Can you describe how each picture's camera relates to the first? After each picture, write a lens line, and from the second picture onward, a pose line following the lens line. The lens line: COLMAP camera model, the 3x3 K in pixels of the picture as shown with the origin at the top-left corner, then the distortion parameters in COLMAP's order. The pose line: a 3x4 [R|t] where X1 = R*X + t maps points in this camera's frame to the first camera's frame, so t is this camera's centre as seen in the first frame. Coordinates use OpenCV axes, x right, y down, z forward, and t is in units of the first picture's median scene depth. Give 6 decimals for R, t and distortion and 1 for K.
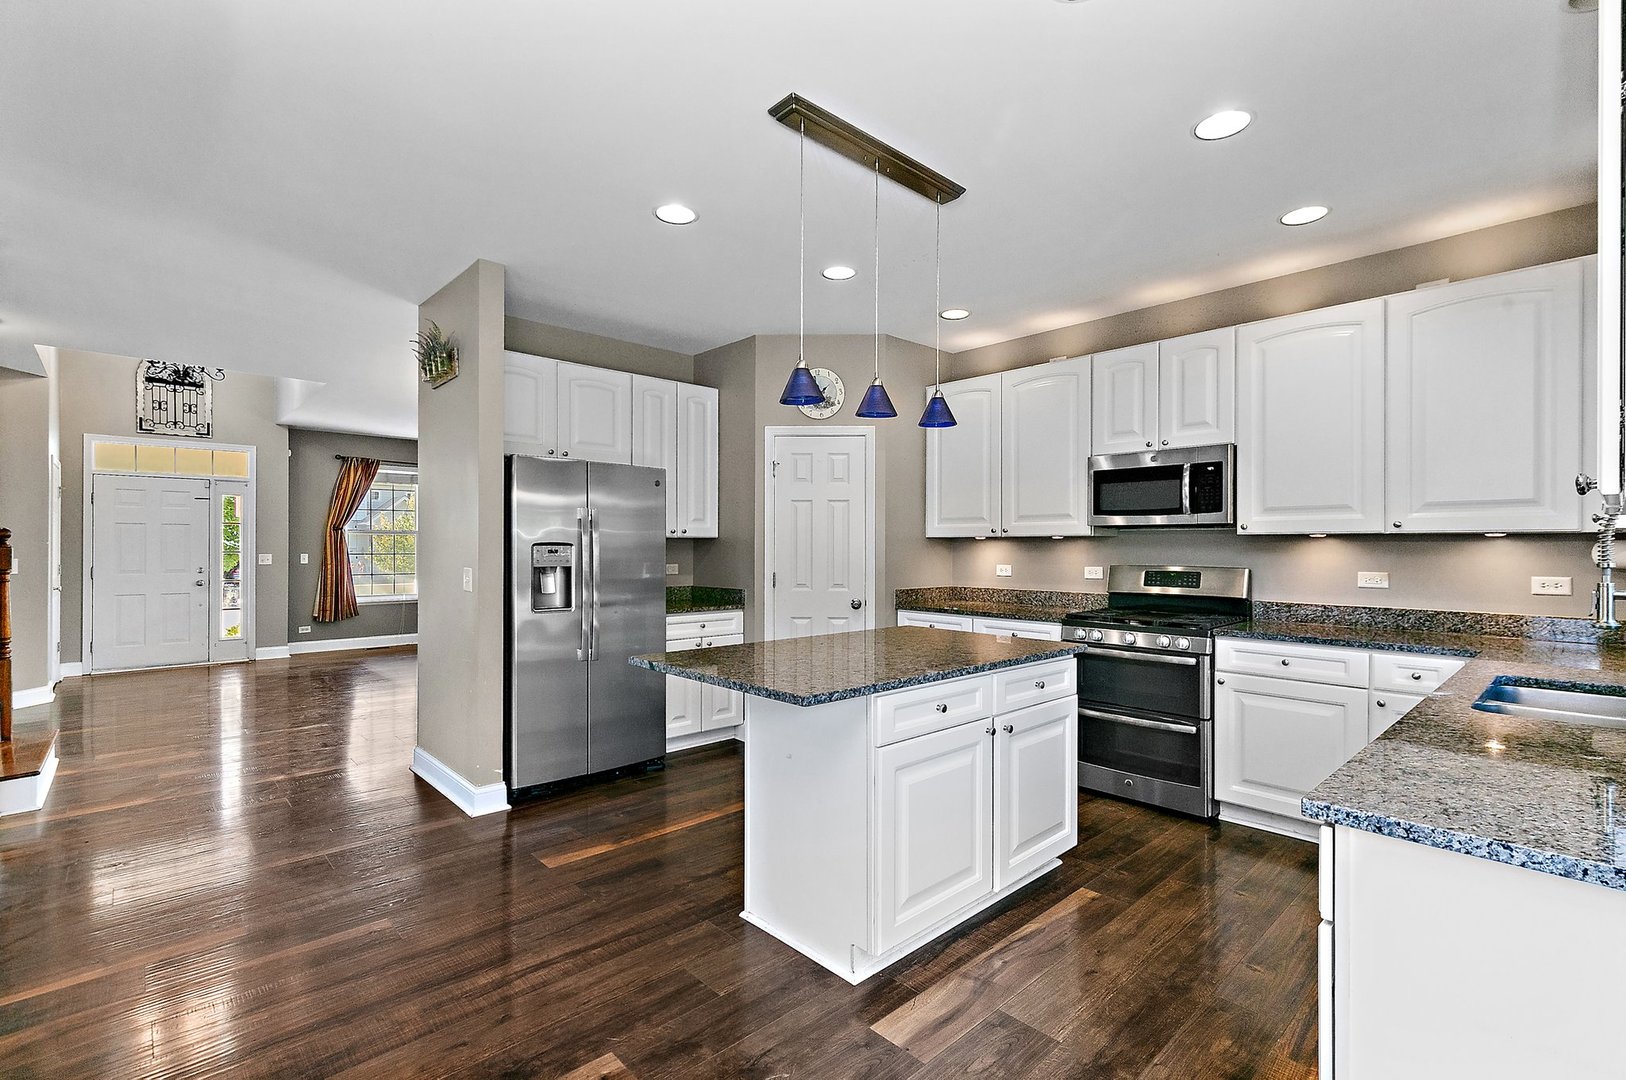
lens RADIAL K [[740.0, 0, 822.1], [0, 740.0, 545.8], [0, 0, 1]] dist [0.007196, -0.002696]
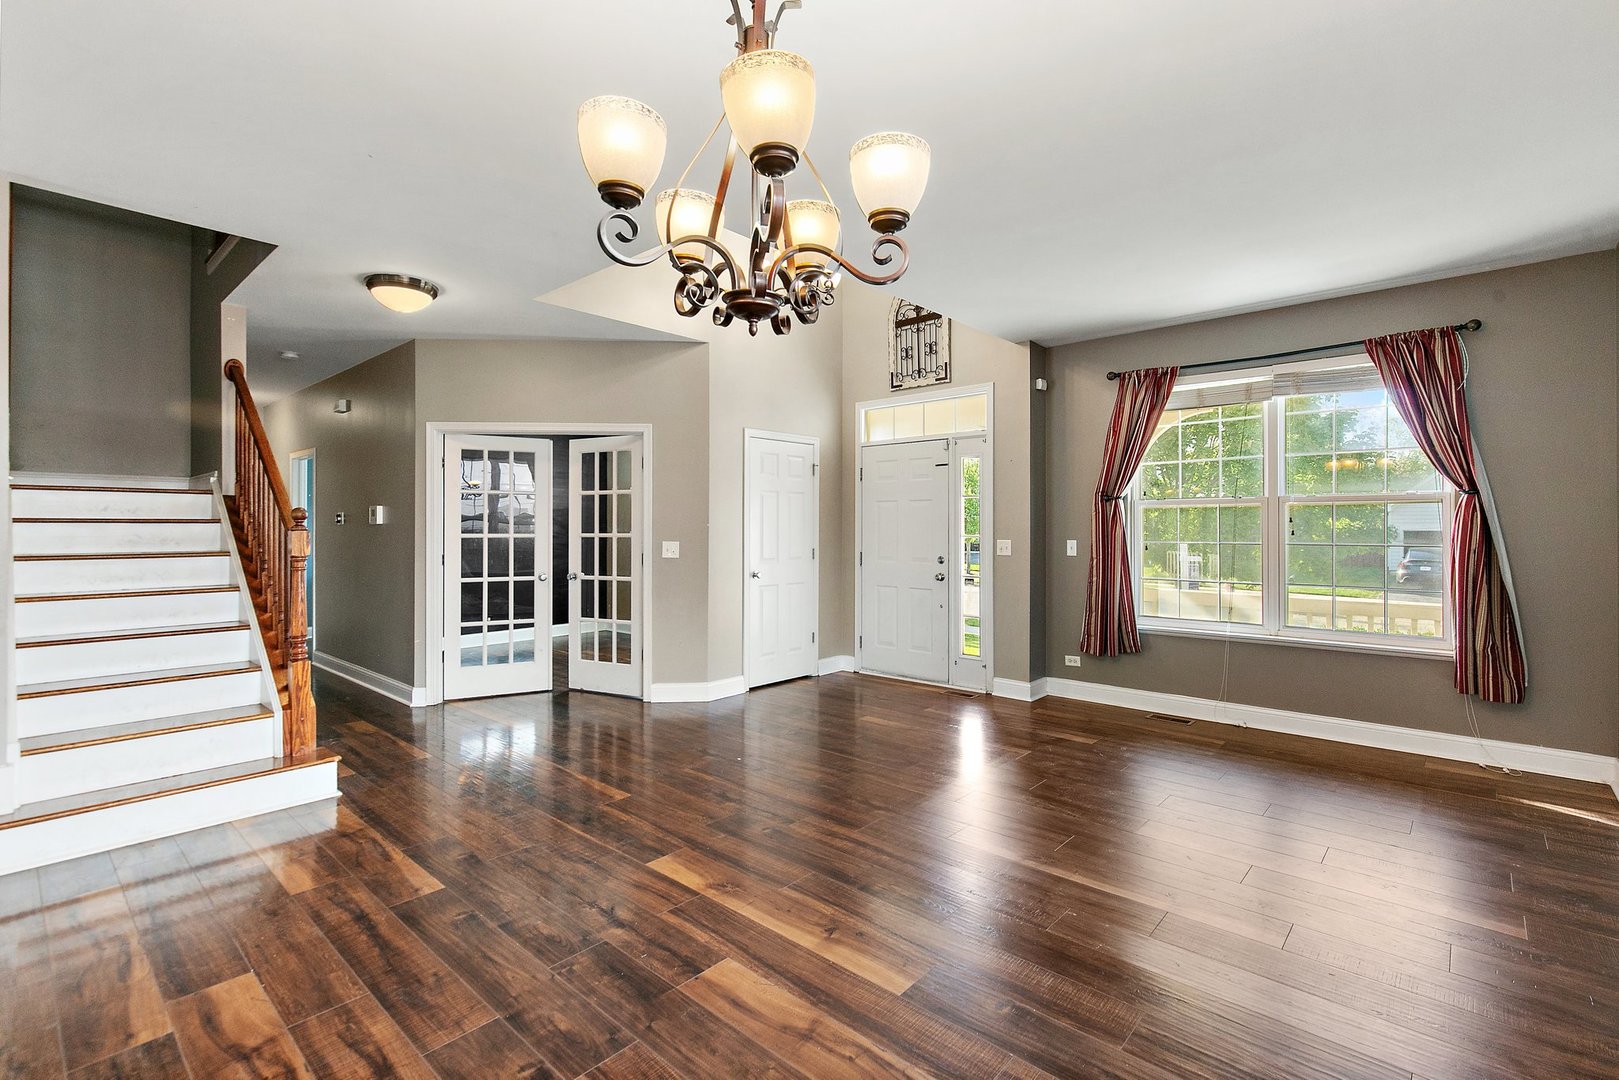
lens RADIAL K [[736.8, 0, 815.0], [0, 736.8, 519.0], [0, 0, 1]] dist [0.007196, -0.002696]
pose [[0.086990, -0.013539, -0.996117, -0.103072], [0.000454, 0.999908, -0.013551, 0.001529], [0.996209, 0.000727, 0.086988, 0.805337]]
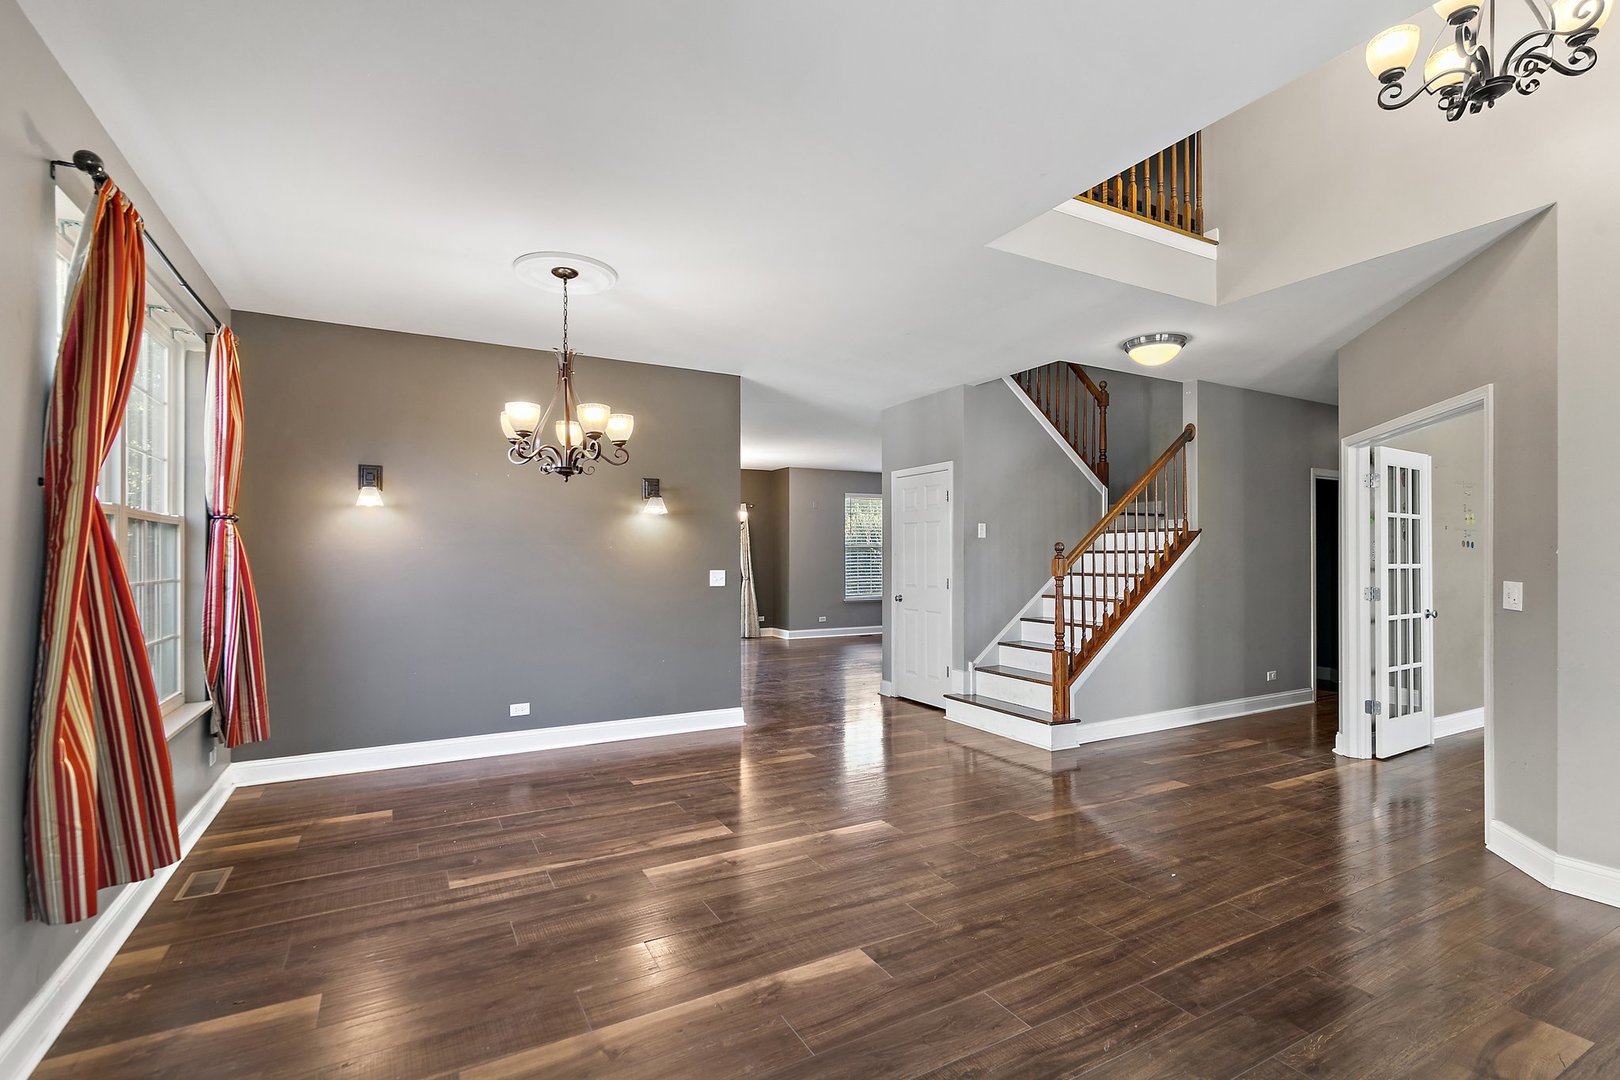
lens RADIAL K [[737.3, 0, 809.2], [0, 737.3, 551.5], [0, 0, 1]] dist [0.007196, -0.002696]
pose [[-0.969433, -0.000964, 0.245354, -0.534130], [-0.002983, 0.999965, -0.007861, 0.001747], [-0.245338, -0.008353, -0.969402, 1.206027]]
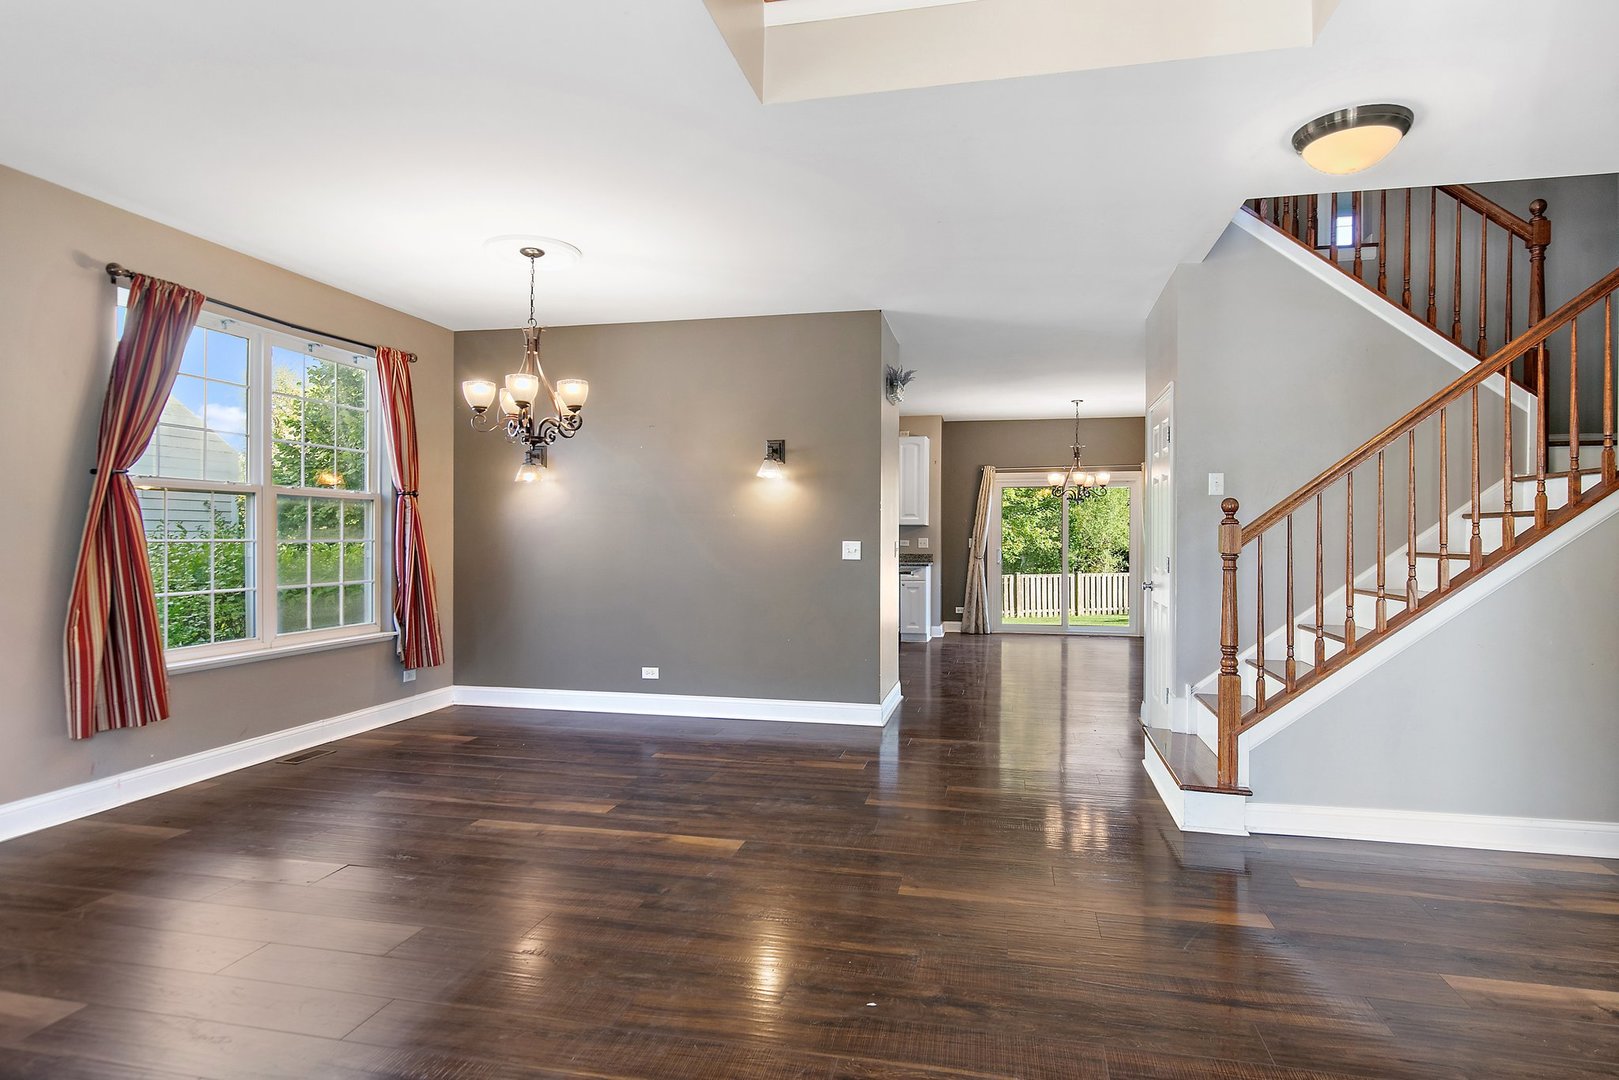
lens RADIAL K [[859.6, 0, 818.8], [0, 859.6, 532.8], [0, 0, 1]] dist [-0.000645, -0.000427]
pose [[-0.571927, -0.001088, 0.820304, -0.839072], [-0.006956, 0.999970, -0.003523, 0.010103], [-0.820275, -0.007721, -0.571917, 0.972099]]
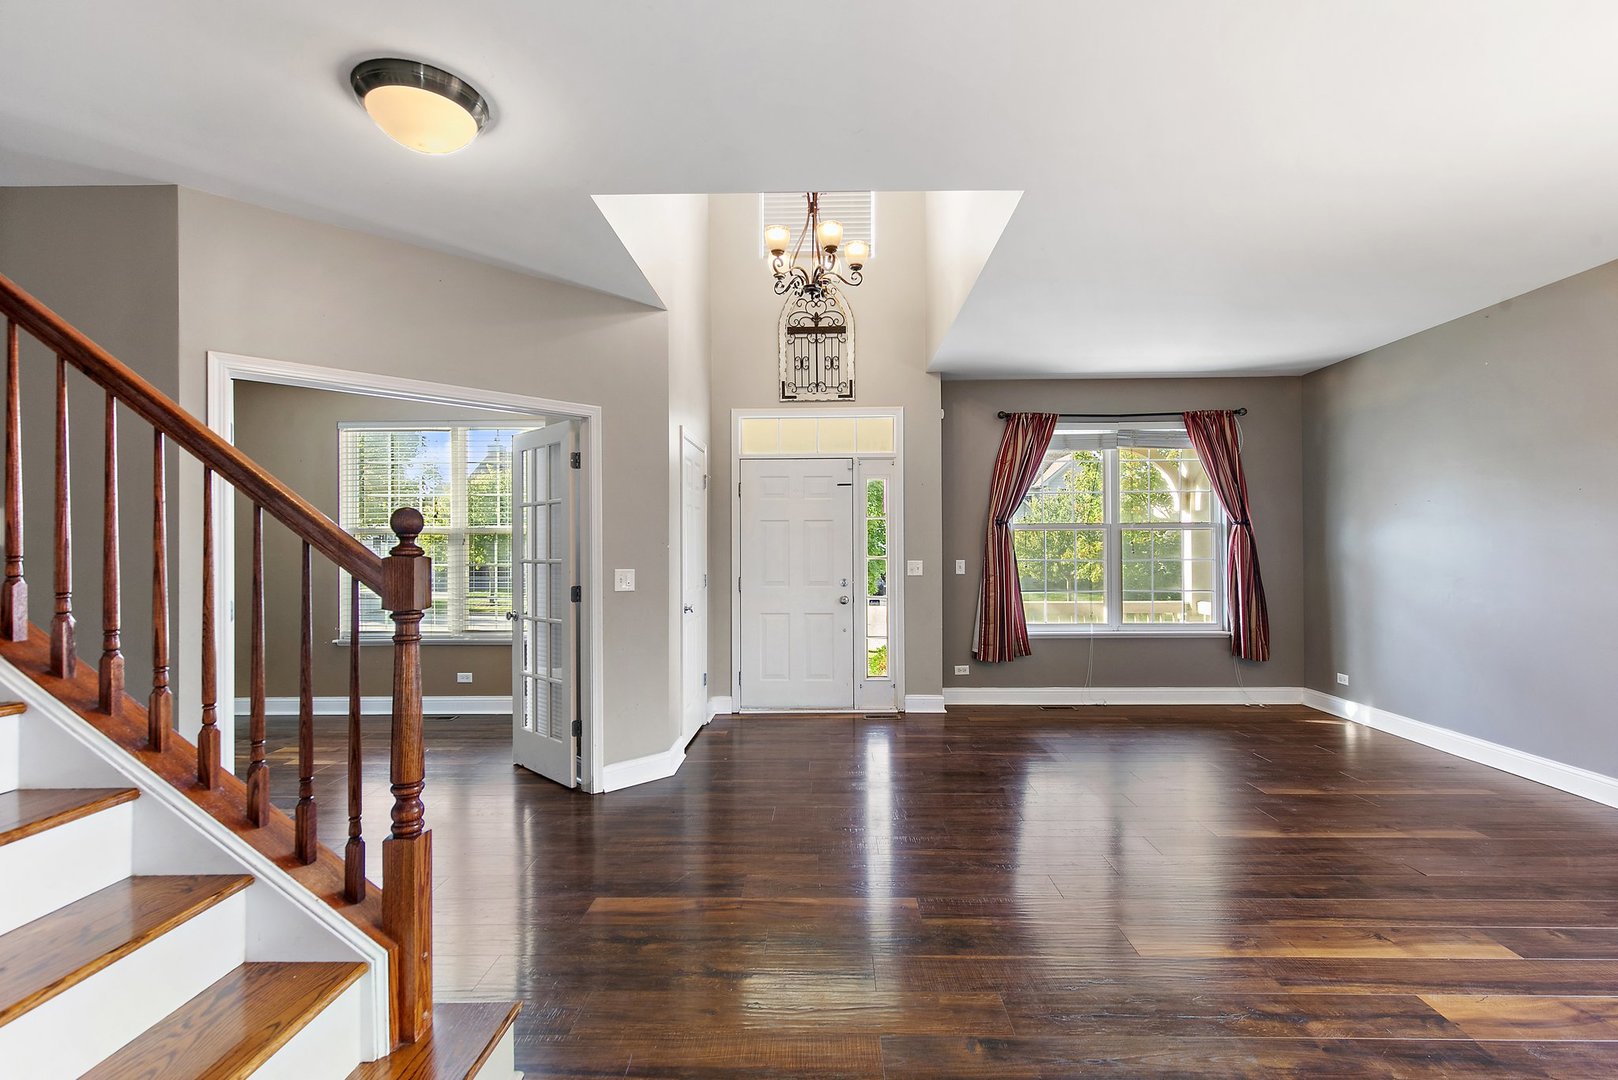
lens RADIAL K [[736.4, 0, 809.4], [0, 736.4, 546.0], [0, 0, 1]] dist [0.007196, -0.002696]
pose [[0.716409, -0.010390, -0.697603, -0.354382], [0.007350, 0.999946, -0.007344, 0.002055], [0.697642, 0.000134, 0.716447, 0.455028]]
